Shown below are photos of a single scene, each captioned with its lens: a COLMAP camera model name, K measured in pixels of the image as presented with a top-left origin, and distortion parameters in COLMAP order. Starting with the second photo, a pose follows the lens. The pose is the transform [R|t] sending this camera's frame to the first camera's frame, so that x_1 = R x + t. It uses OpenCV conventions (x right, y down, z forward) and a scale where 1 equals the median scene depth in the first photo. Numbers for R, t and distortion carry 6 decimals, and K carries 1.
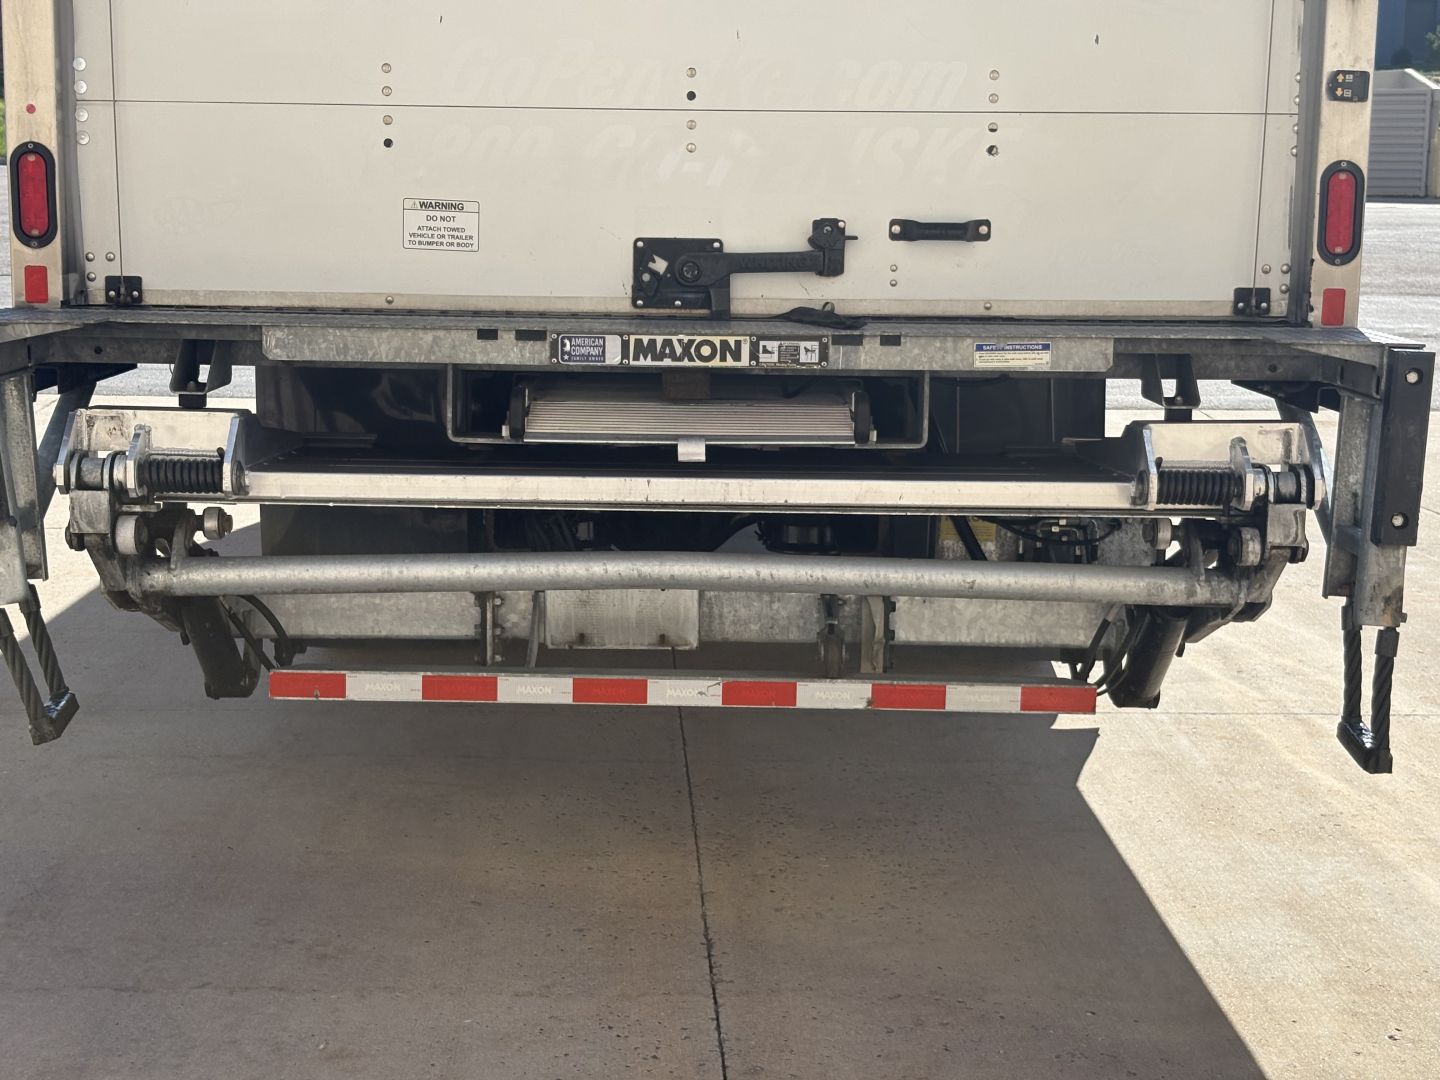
lens RADIAL K [[2192.5, 0, 697.0], [0, 2192.5, 533.8], [0, 0, 1]] dist [0.247686, -1.118861]
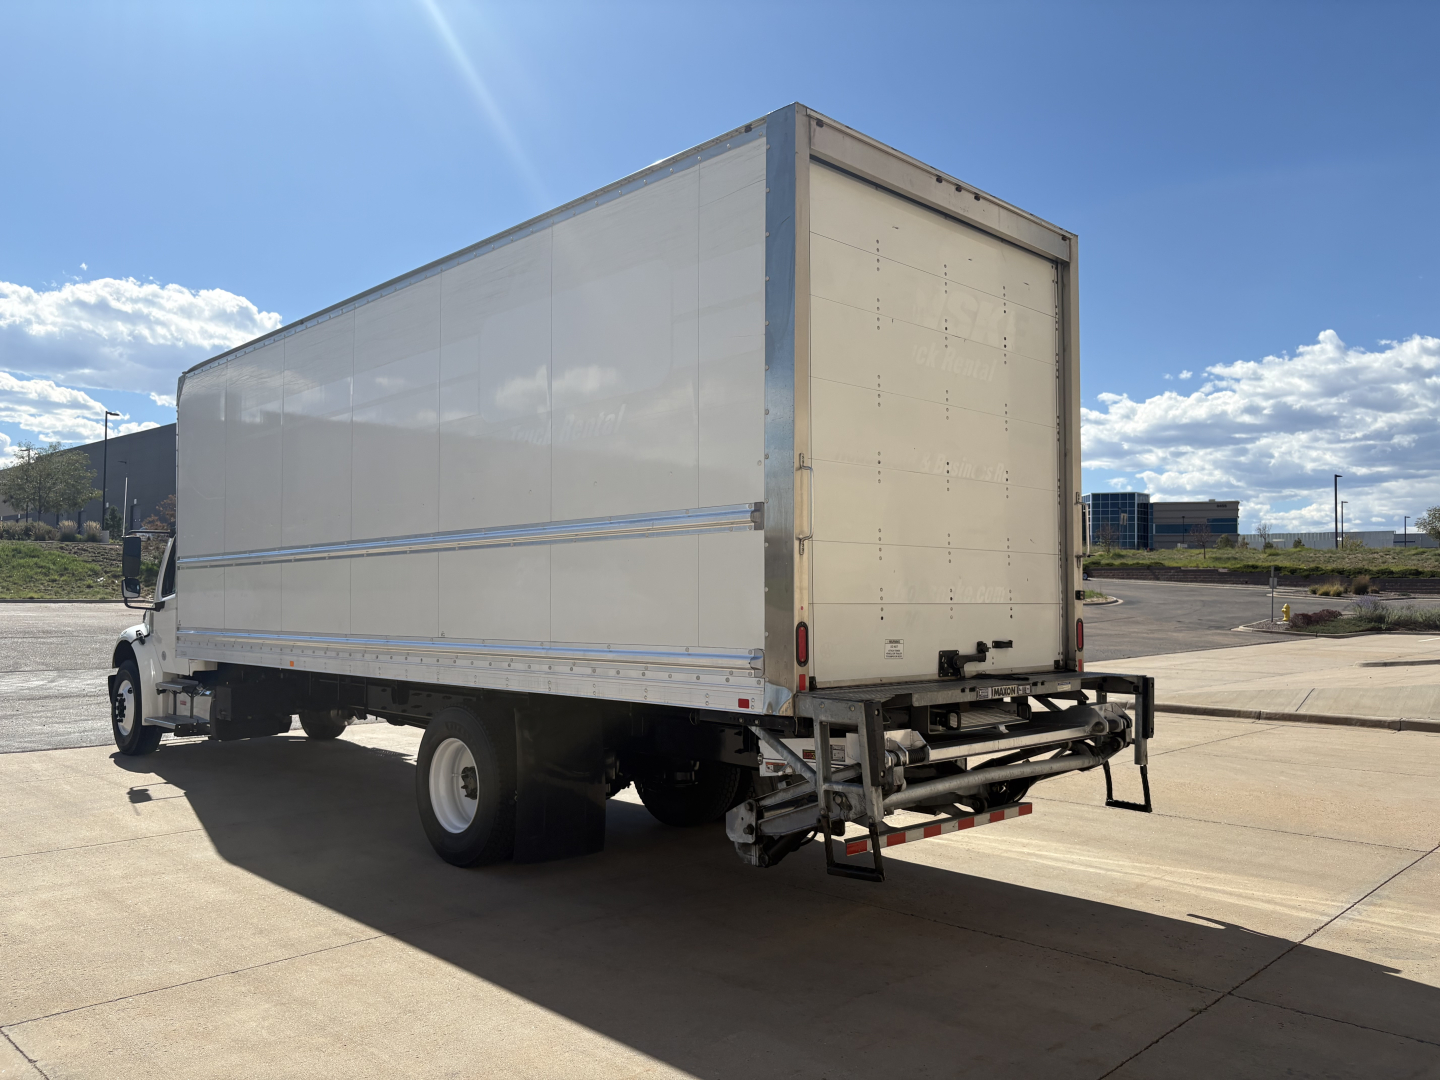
lens RADIAL K [[1109.6, 0, 717.0], [0, 1109.6, 551.9], [0, 0, 1]] dist [0.017124, 0.001587]
pose [[0.726100, 0.021323, 0.687259, -1.163379], [0.114120, 0.981919, -0.151035, -0.081919], [-0.678053, 0.188096, 0.710538, 0.215616]]
